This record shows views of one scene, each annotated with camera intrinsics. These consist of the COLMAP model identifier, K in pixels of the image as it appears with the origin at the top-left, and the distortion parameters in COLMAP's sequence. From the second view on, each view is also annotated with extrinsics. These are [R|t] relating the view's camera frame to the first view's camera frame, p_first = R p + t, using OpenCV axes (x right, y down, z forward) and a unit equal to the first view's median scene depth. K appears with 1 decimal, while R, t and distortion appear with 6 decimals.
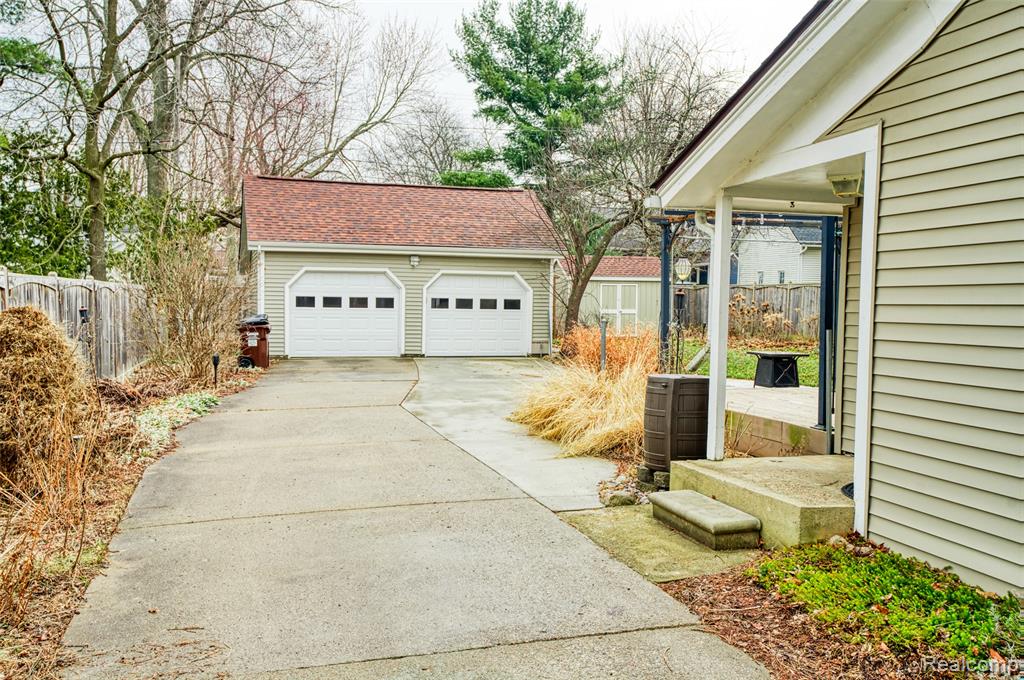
lens RADIAL K [[927.1, 0, 512.0], [0, 927.1, 340.0], [0, 0, 1]] dist [0.059887, -0.000827]
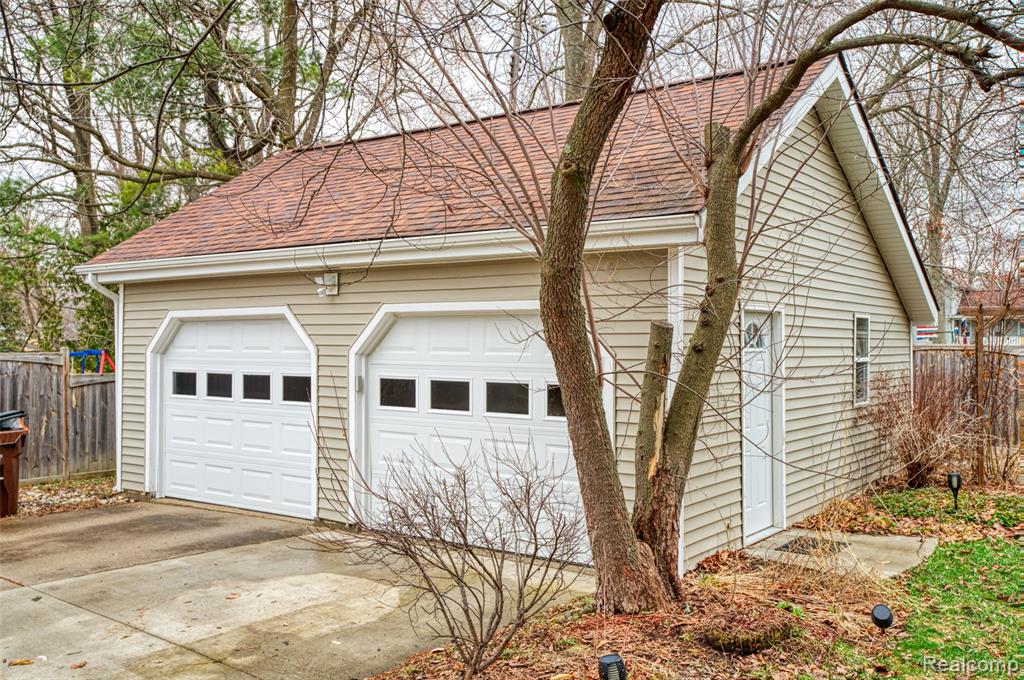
lens RADIAL K [[927.1, 0, 512.0], [0, 927.1, 340.0], [0, 0, 1]] dist [0.059887, -0.000827]
pose [[0.548933, -0.020919, -0.835605, 0.267866], [-0.042308, 0.997710, -0.052771, -0.043887], [0.834795, 0.064321, 0.546791, 0.848711]]
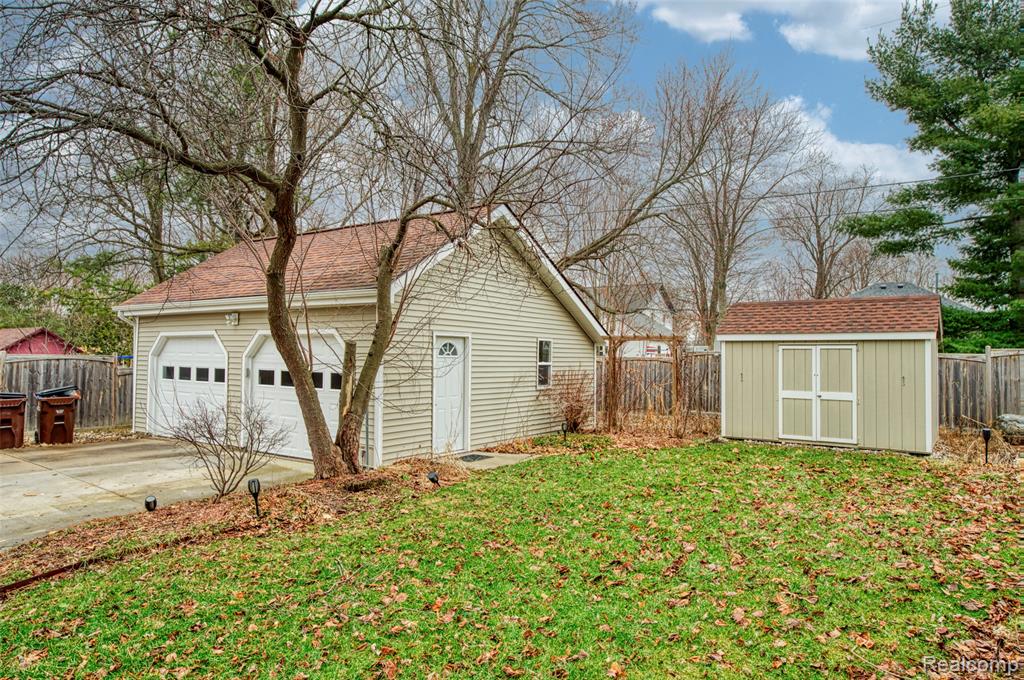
lens RADIAL K [[647.3, 0, 512.0], [0, 647.3, 340.0], [0, 0, 1]] dist [-0.000502, -0.000368]
pose [[0.571216, -0.032596, -0.820153, 0.442927], [-0.052984, 0.995663, -0.076474, -0.040907], [0.819088, 0.087138, 0.567011, 0.889465]]
